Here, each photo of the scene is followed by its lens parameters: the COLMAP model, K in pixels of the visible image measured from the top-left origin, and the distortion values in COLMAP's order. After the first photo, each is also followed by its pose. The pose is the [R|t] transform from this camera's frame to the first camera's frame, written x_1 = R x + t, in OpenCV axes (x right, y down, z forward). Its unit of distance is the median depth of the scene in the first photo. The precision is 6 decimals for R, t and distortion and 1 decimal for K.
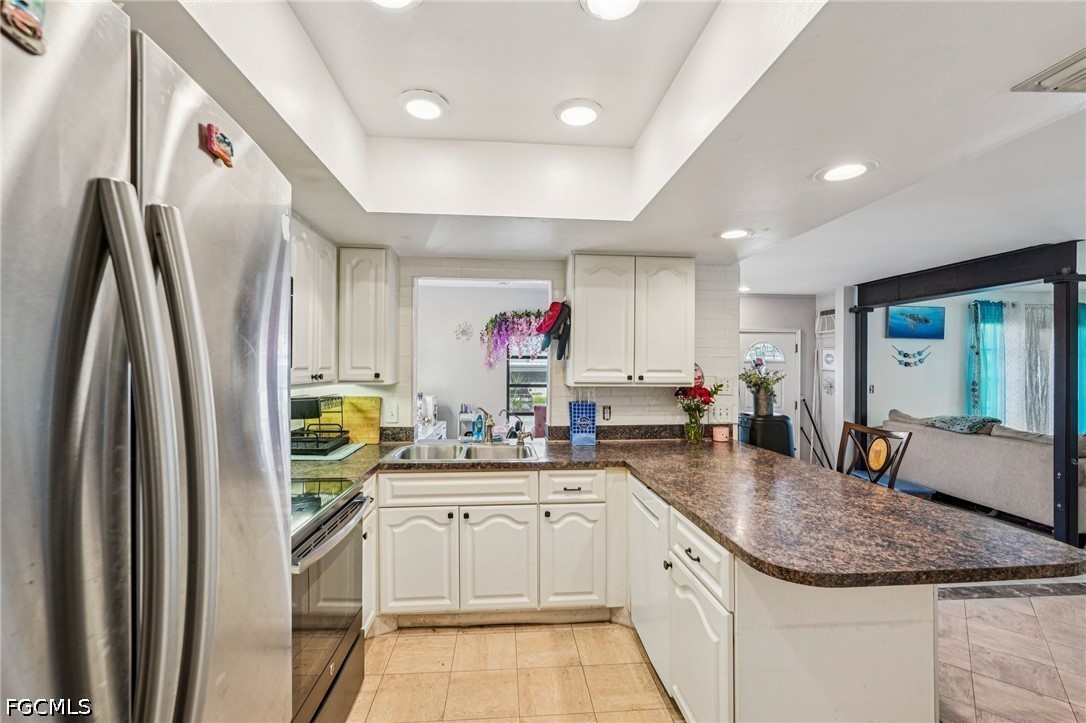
lens RADIAL K [[479.8, 0, 535.3], [0, 479.8, 363.0], [0, 0, 1]] dist [-0.013977, 0.007906]
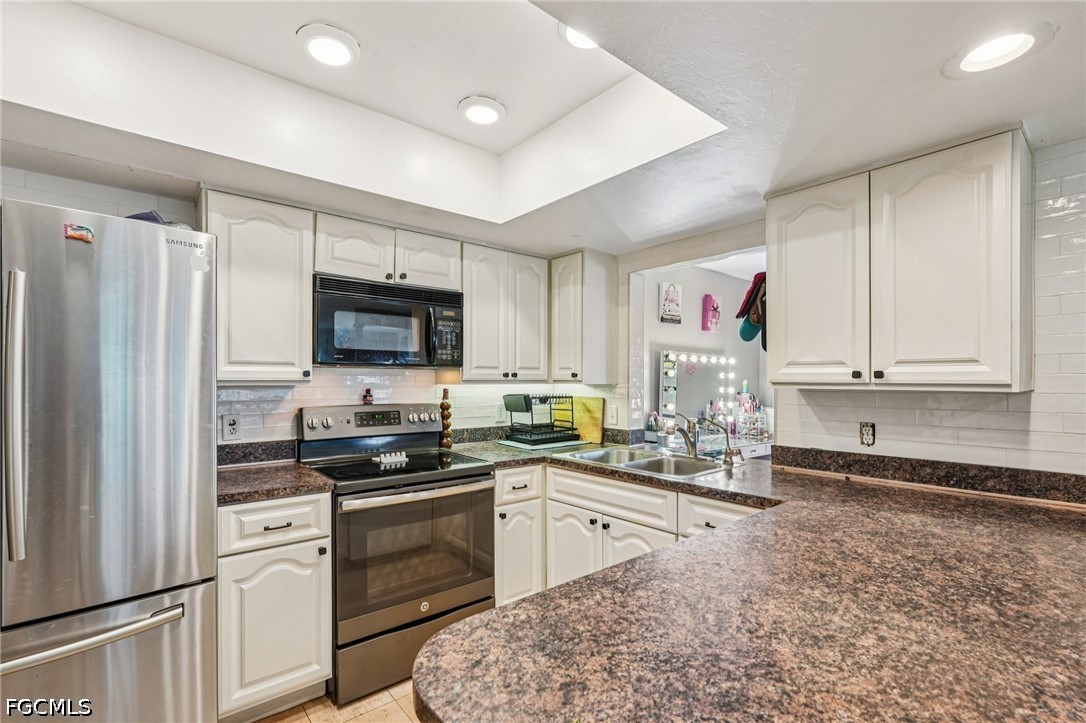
lens RADIAL K [[479.8, 0, 541.9], [0, 479.8, 385.0], [0, 0, 1]] dist [-0.013977, 0.007906]
pose [[0.578251, 0.003563, -0.815851, 0.477537], [0.003202, 0.999973, 0.006637, 0.040113], [0.815853, -0.006450, 0.578224, 0.340522]]
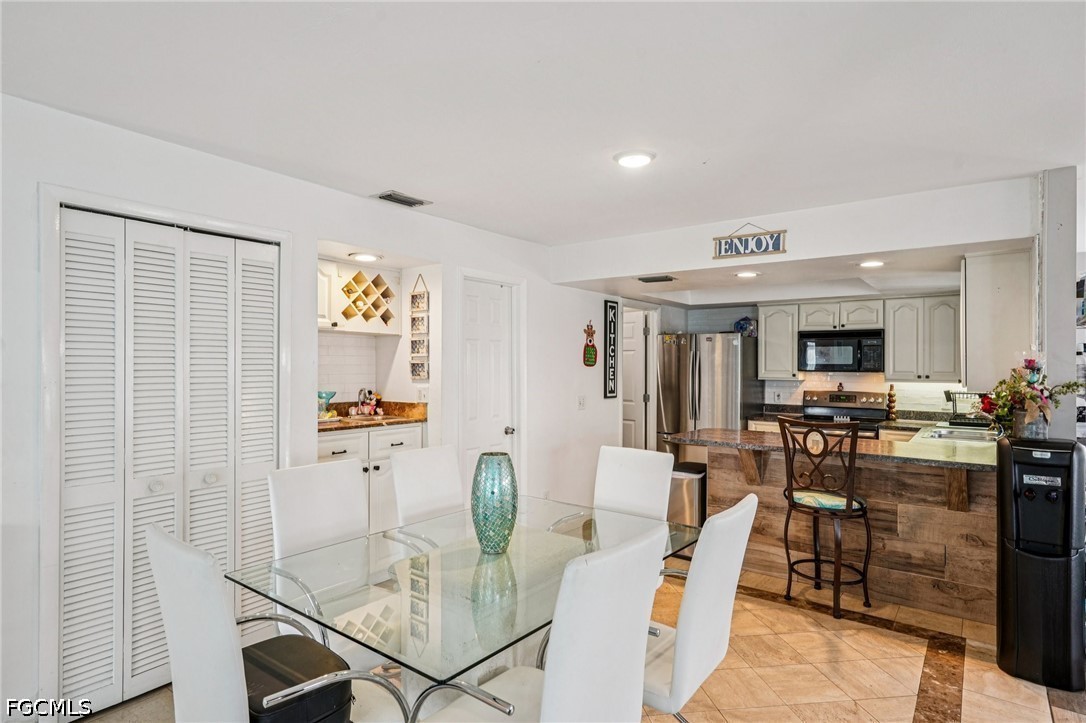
lens RADIAL K [[593.4, 0, 537.2], [0, 593.4, 362.2], [0, 0, 1]] dist [0.004819, 0.001515]
pose [[-0.664361, -0.016344, -0.747234, 1.923965], [-0.009639, 0.999865, -0.013299, 0.015870], [0.747350, -0.001633, -0.664428, 1.233323]]
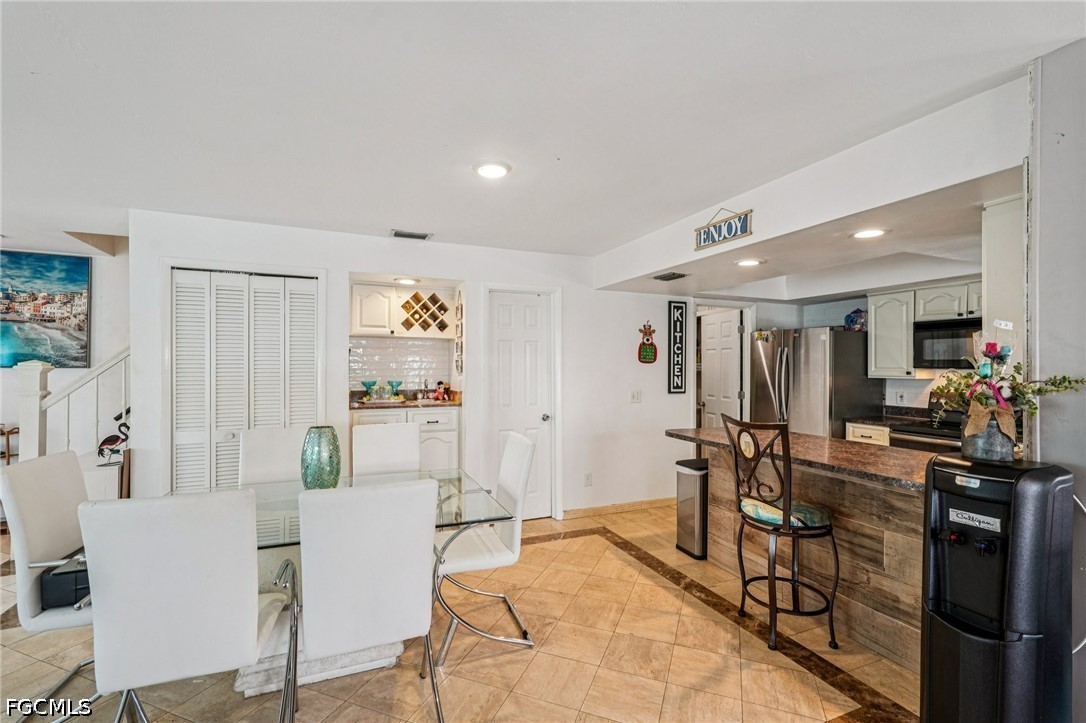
lens RADIAL K [[479.8, 0, 537.3], [0, 479.8, 365.3], [0, 0, 1]] dist [-0.013977, 0.007906]
pose [[-0.948666, -0.013004, -0.316012, 1.257399], [-0.011295, 0.999910, -0.007242, 0.025718], [0.316078, -0.003301, -0.948727, 1.560437]]
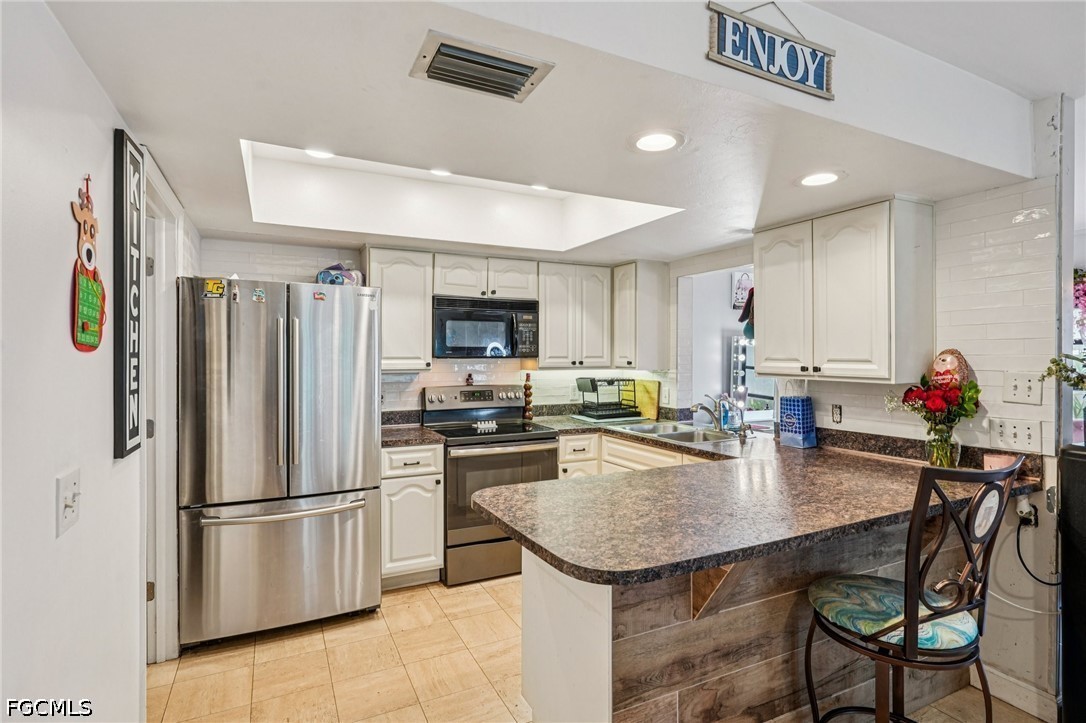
lens RADIAL K [[547.2, 0, 553.3], [0, 547.2, 353.6], [0, 0, 1]] dist [-0.000320, 0.005291]
pose [[0.385256, -0.006446, -0.922787, 0.936634], [0.004470, 0.999977, -0.005119, 0.007976], [0.922799, -0.002153, 0.385276, 0.251277]]
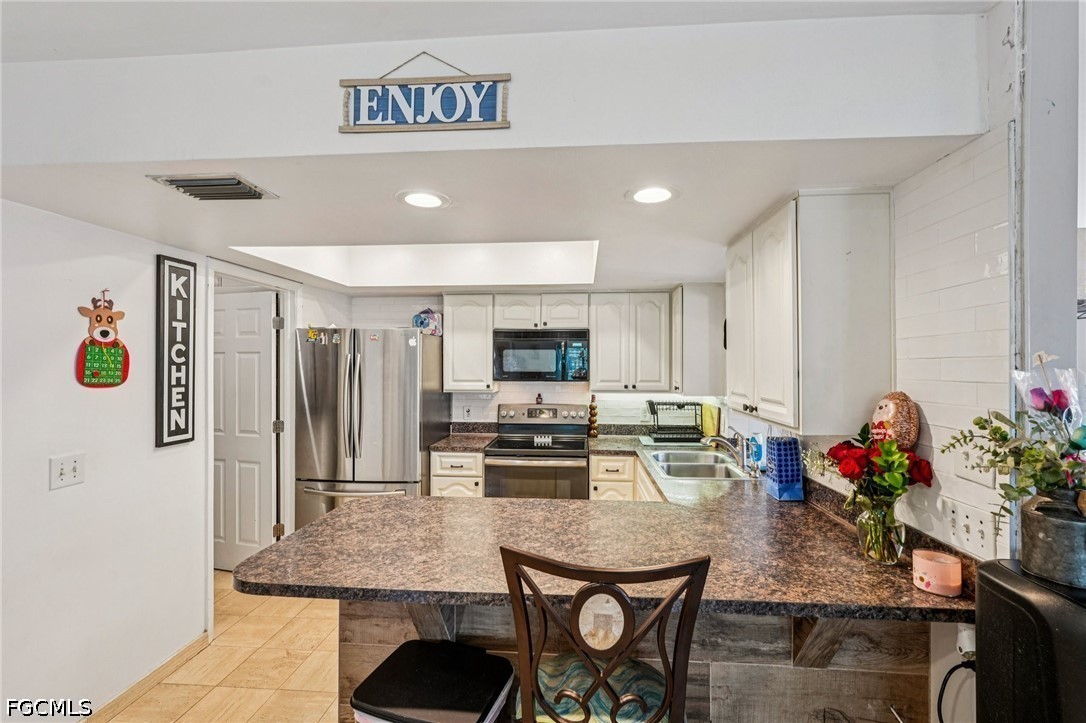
lens RADIAL K [[479.8, 0, 546.4], [0, 479.8, 362.5], [0, 0, 1]] dist [-0.013977, 0.007906]
pose [[-0.155414, -0.010110, -0.987798, 0.969401], [0.000390, 0.999947, -0.010295, -0.028505], [0.987849, -0.001985, -0.155401, 0.856985]]
